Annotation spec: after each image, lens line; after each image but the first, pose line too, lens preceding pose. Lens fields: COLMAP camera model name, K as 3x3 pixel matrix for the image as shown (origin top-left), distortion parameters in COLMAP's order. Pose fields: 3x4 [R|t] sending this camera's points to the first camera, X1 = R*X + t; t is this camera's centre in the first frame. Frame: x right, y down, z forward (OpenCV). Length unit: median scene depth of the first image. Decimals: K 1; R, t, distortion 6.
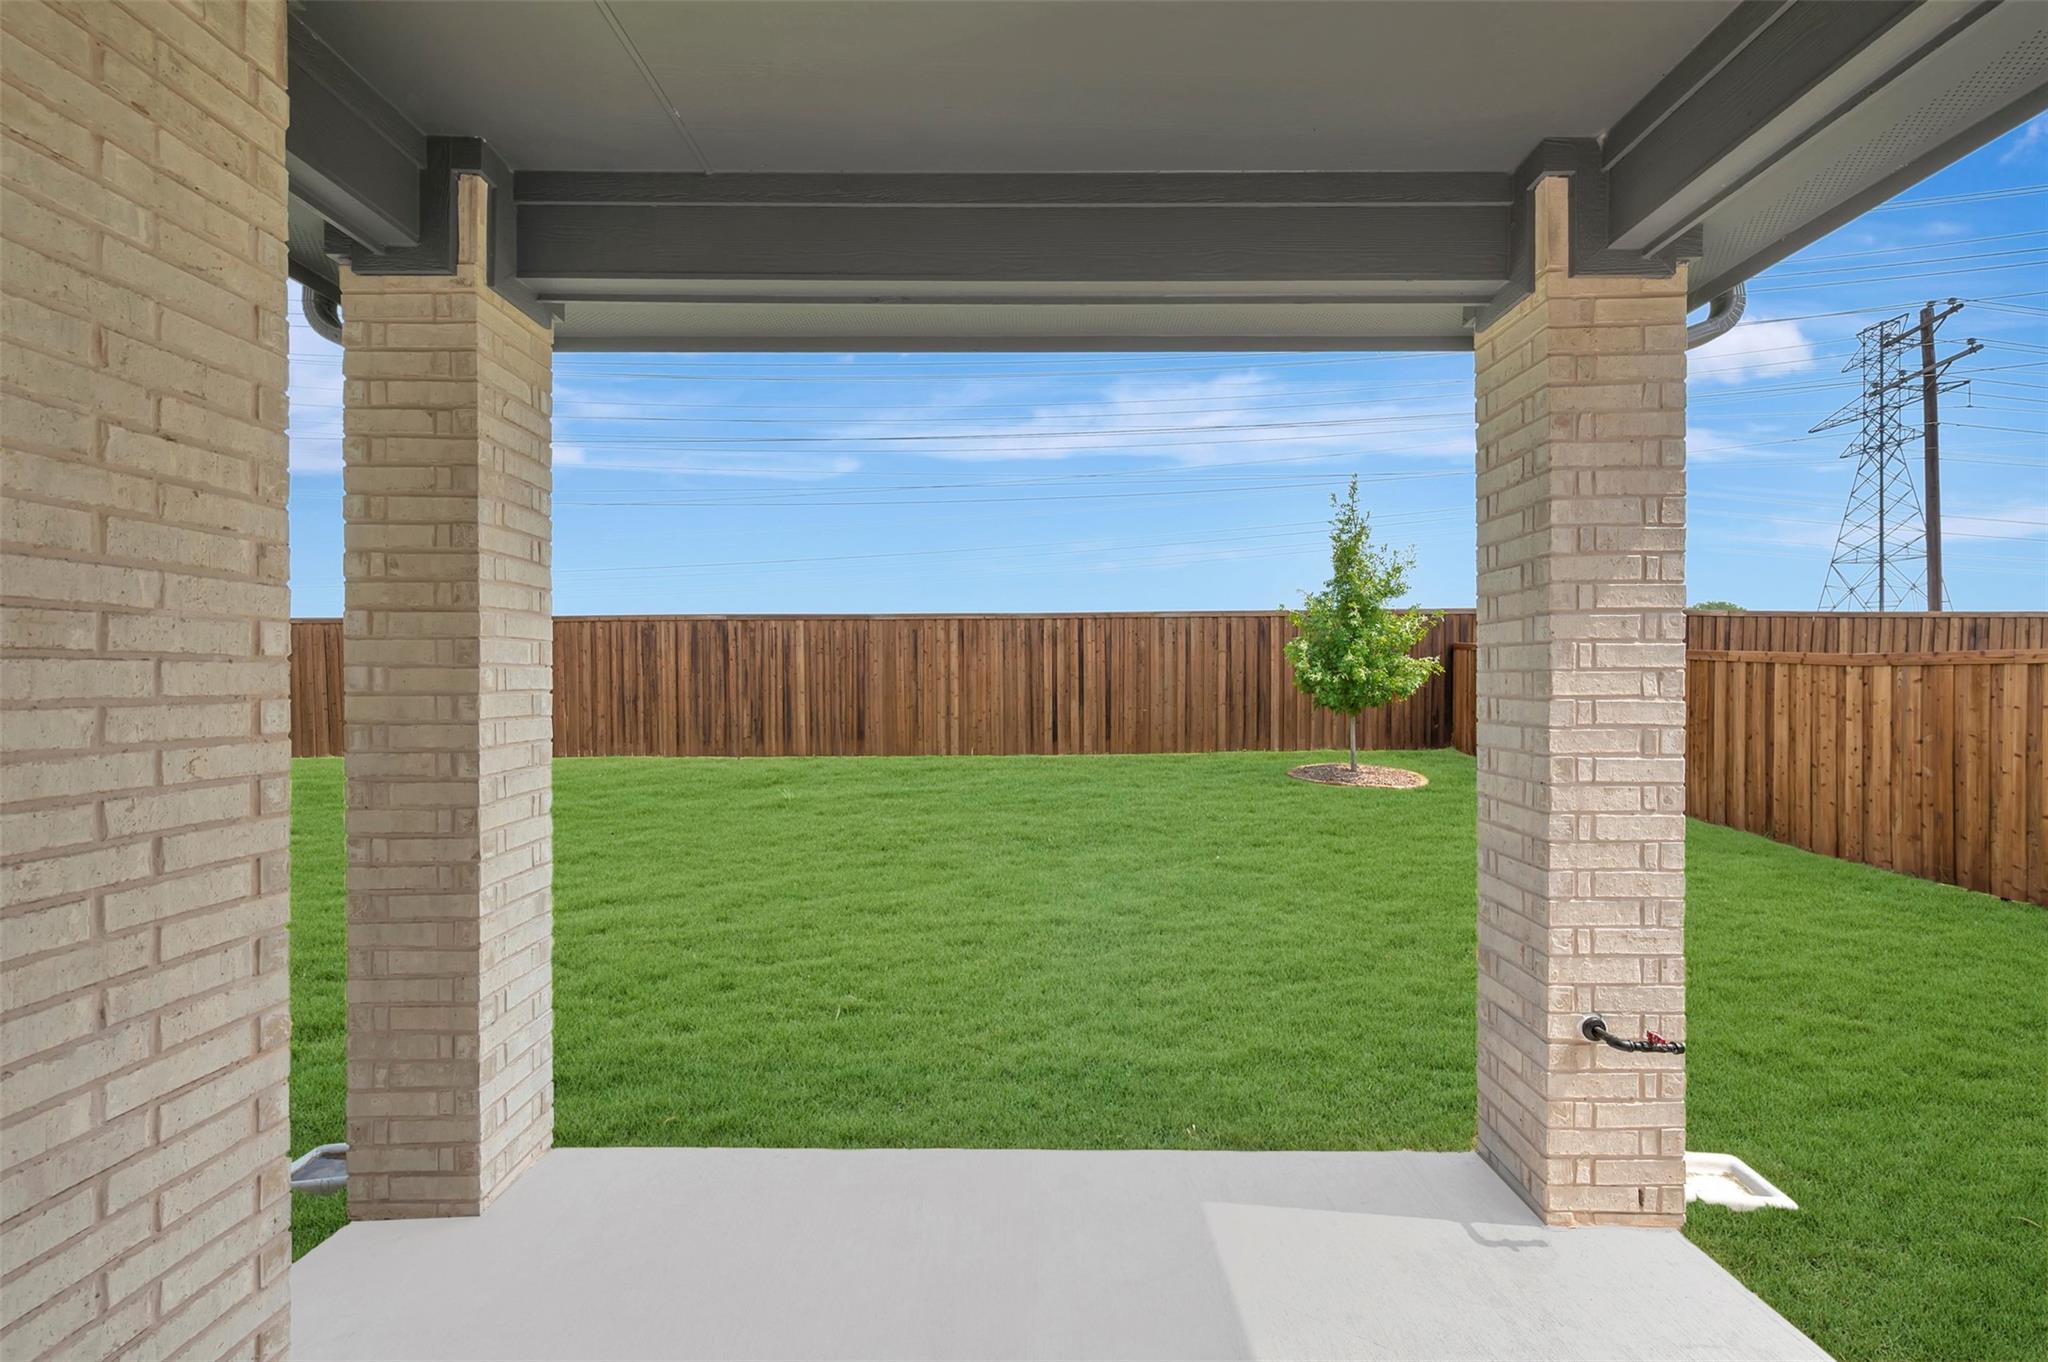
lens RADIAL K [[810.8, 0, 1023.8], [0, 810.8, 688.1], [0, 0, 1]] dist [0.001625, -0.000133]
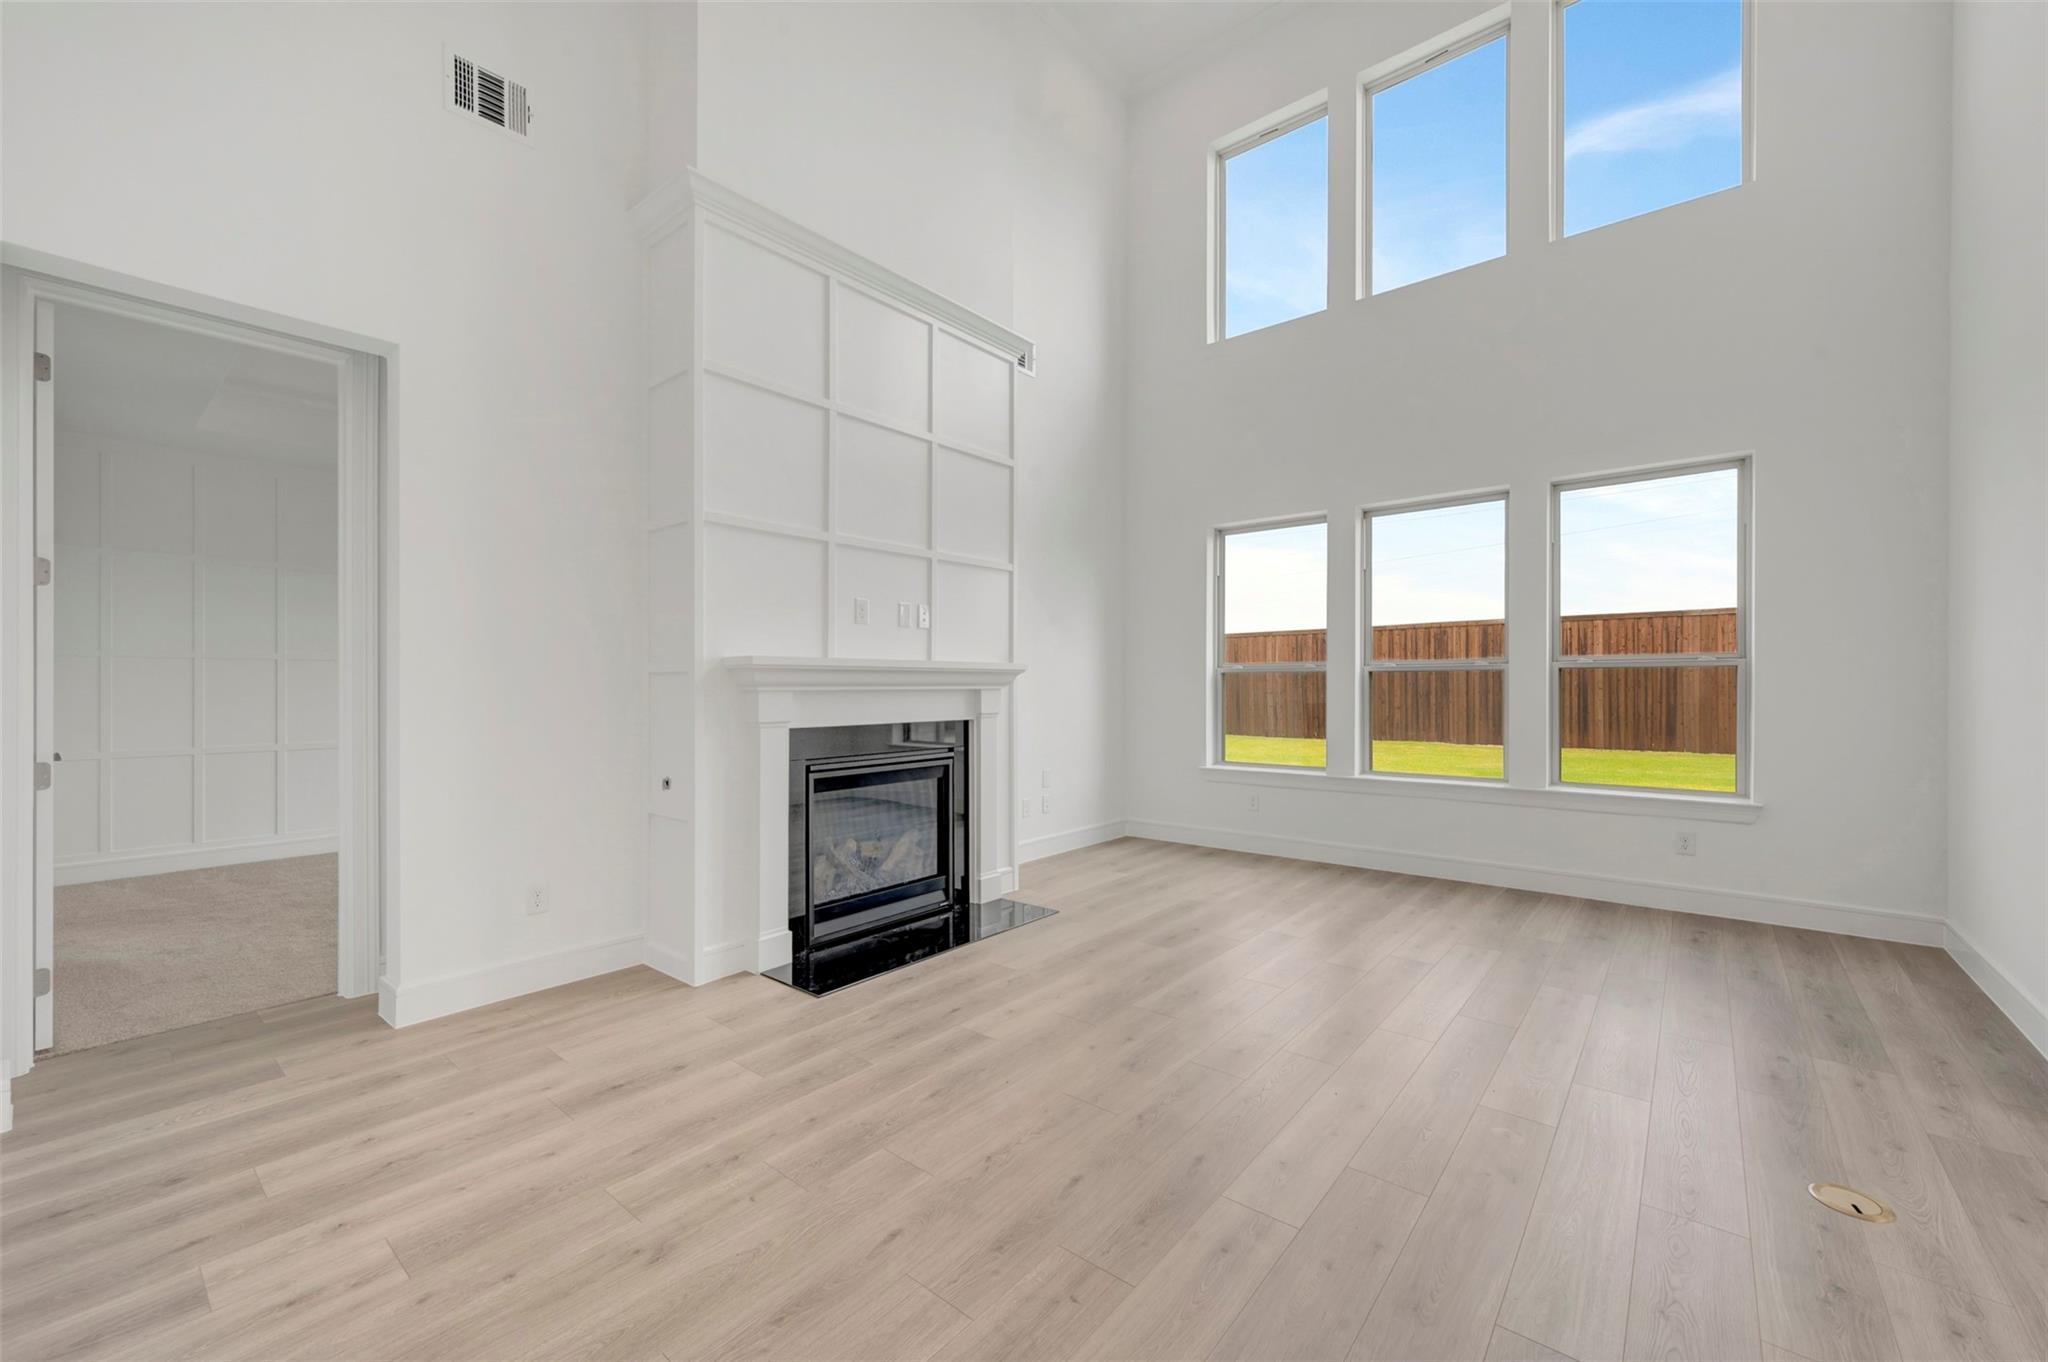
lens RADIAL K [[810.8, 0, 1023.8], [0, 810.8, 688.1], [0, 0, 1]] dist [0.001625, -0.000133]
pose [[0.772605, 0.000787, -0.634887, -0.183546], [-0.002048, 0.999997, -0.001252, 0.007893], [0.634884, 0.002268, 0.772604, -0.294779]]
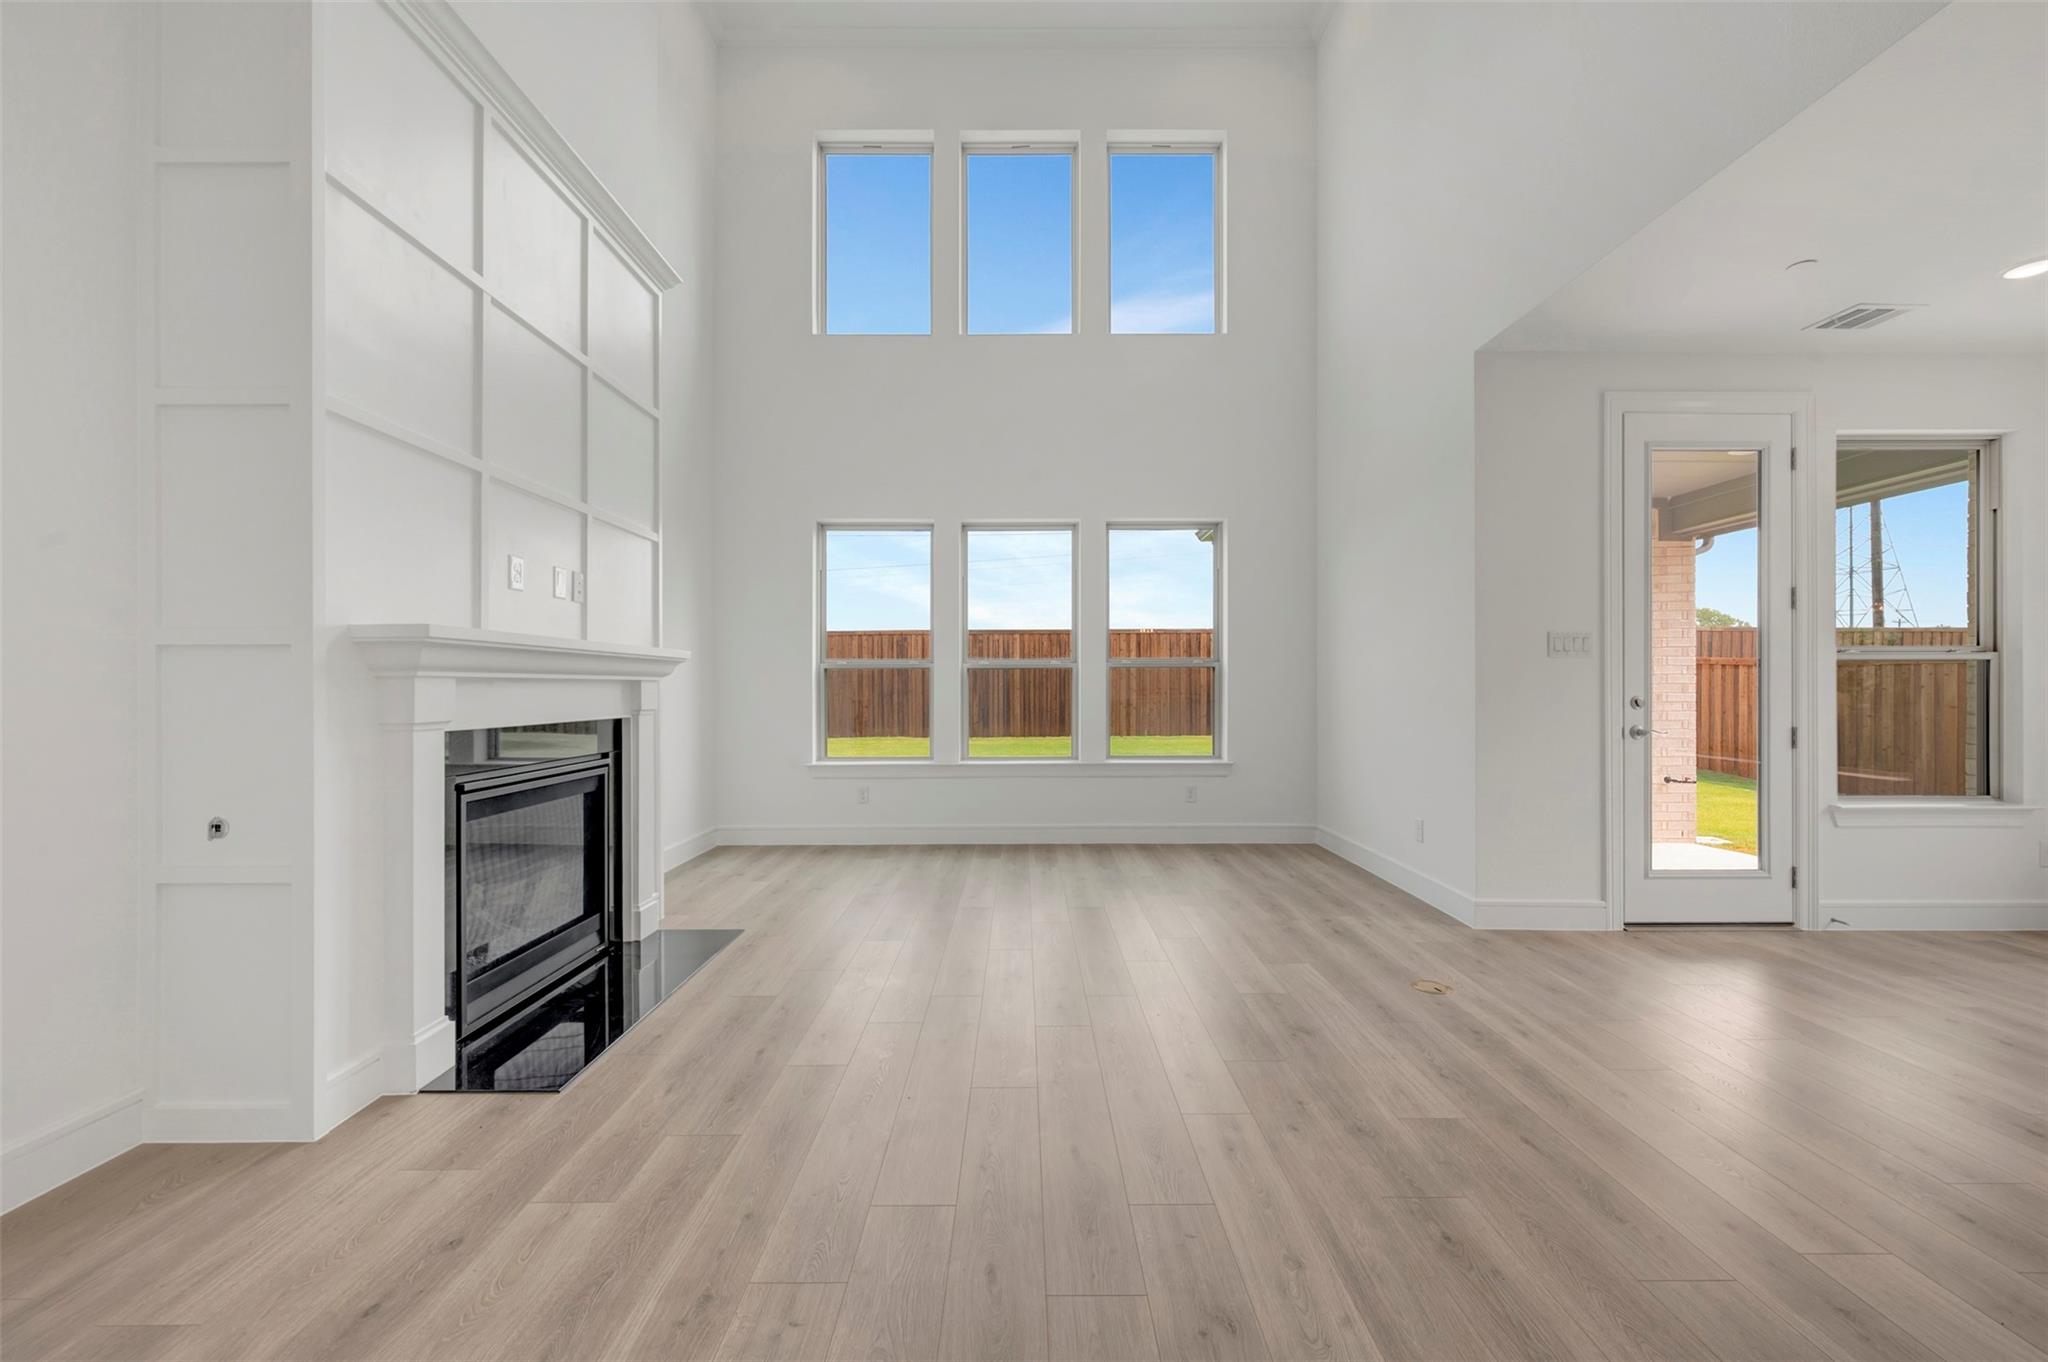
lens RADIAL K [[810.8, 0, 1023.8], [0, 810.8, 688.1], [0, 0, 1]] dist [0.001625, -0.000133]
pose [[0.999931, -0.001113, 0.011726, -0.280979], [0.001181, 0.999983, -0.005794, 0.012328], [-0.011719, 0.005807, 0.999914, -0.325363]]
